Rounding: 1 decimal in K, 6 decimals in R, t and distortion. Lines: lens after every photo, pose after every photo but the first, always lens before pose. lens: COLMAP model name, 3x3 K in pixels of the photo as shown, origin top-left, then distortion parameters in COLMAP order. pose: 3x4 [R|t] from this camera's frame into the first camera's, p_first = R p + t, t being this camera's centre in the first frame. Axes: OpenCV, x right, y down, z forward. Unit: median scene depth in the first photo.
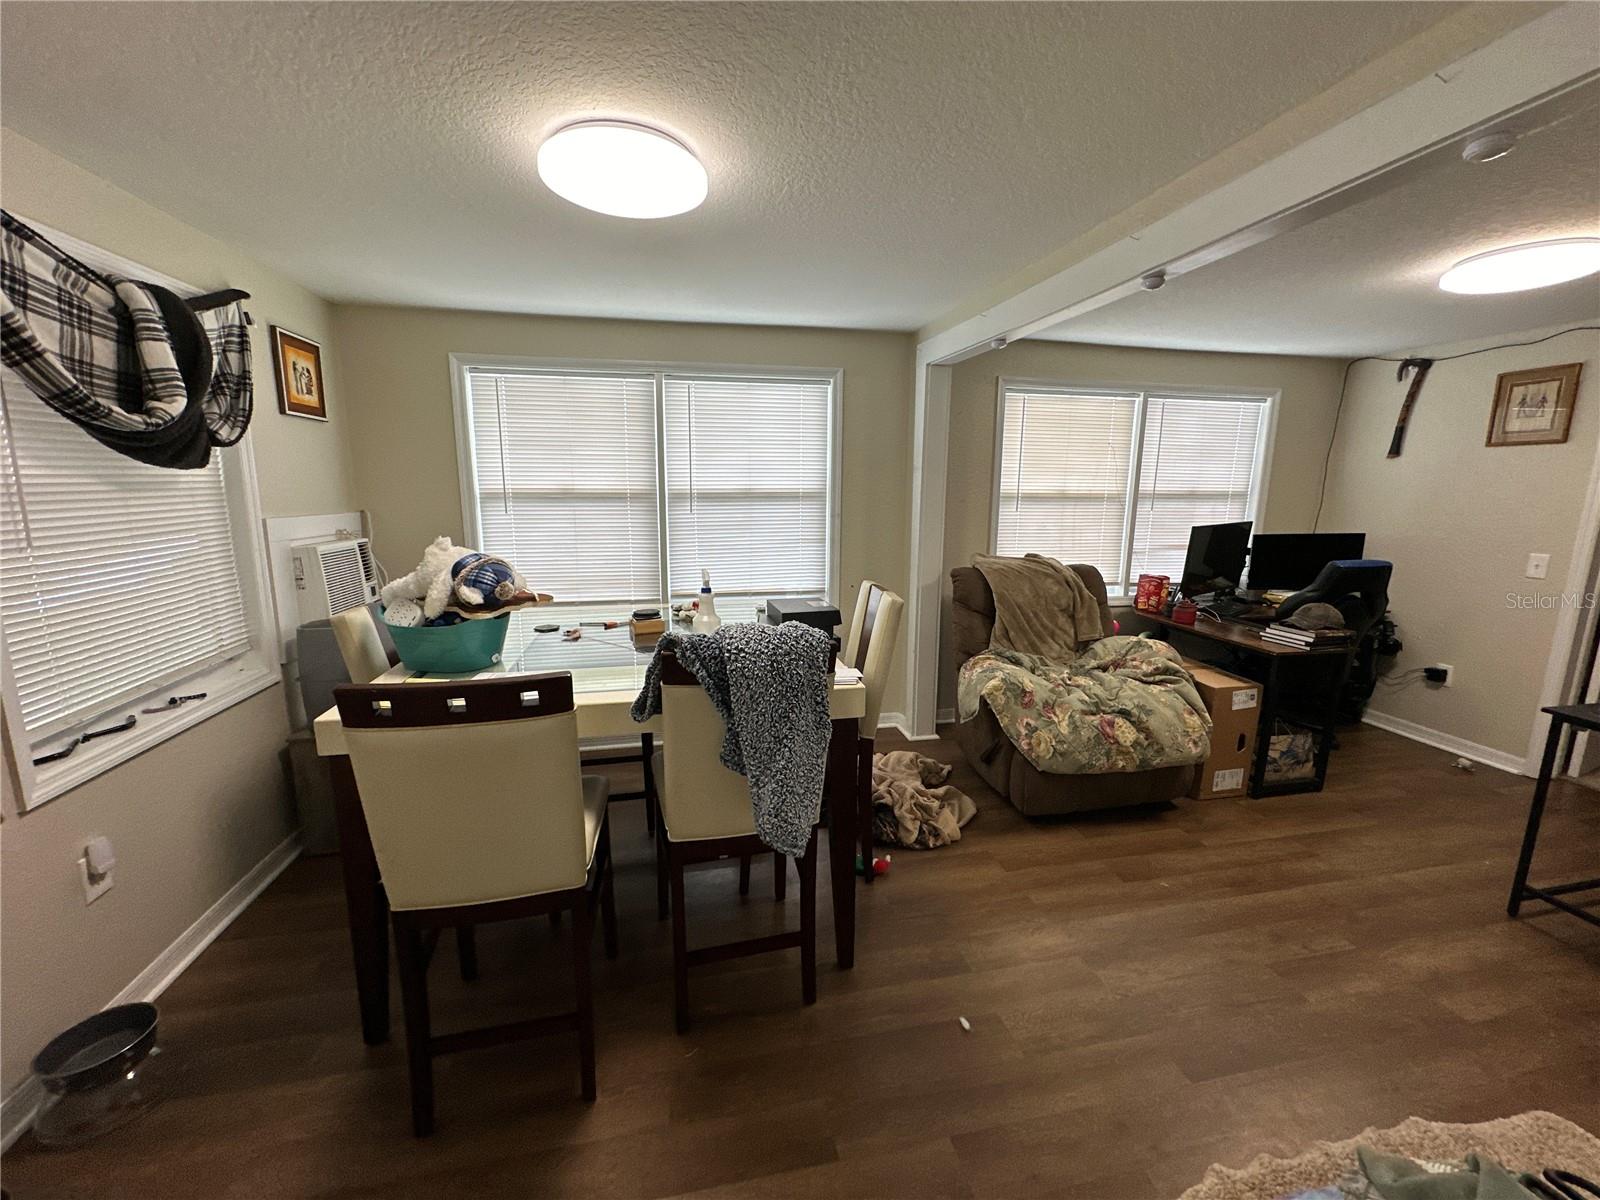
lens RADIAL K [[635.4, 0, 800.0], [0, 635.4, 600.0], [0, 0, 1]] dist [-0.002295, -0.000145]
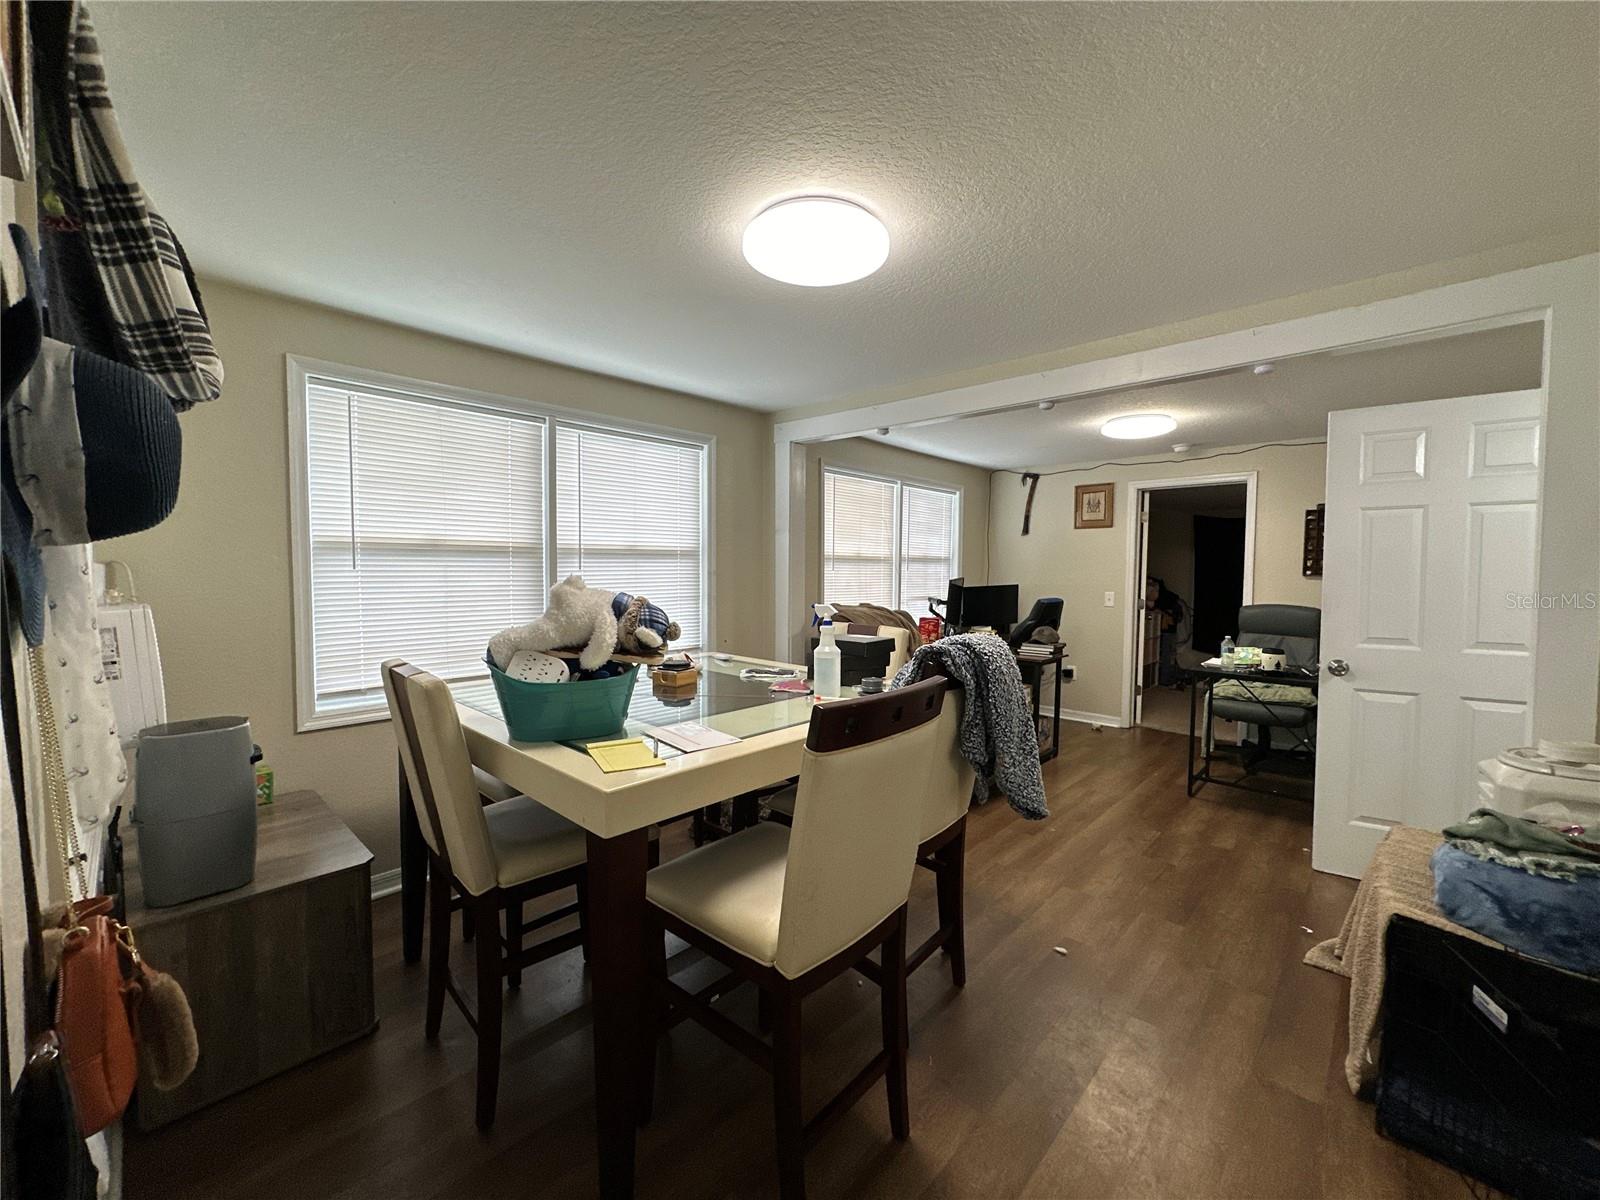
lens RADIAL K [[639.5, 0, 797.9], [0, 639.5, 599.6], [0, 0, 1]] dist [-0.002673, -0.000159]
pose [[0.819821, -0.028100, 0.571931, -0.435013], [0.100608, 0.990327, -0.095558, 0.023516], [-0.563713, 0.135881, 0.814717, 0.082808]]
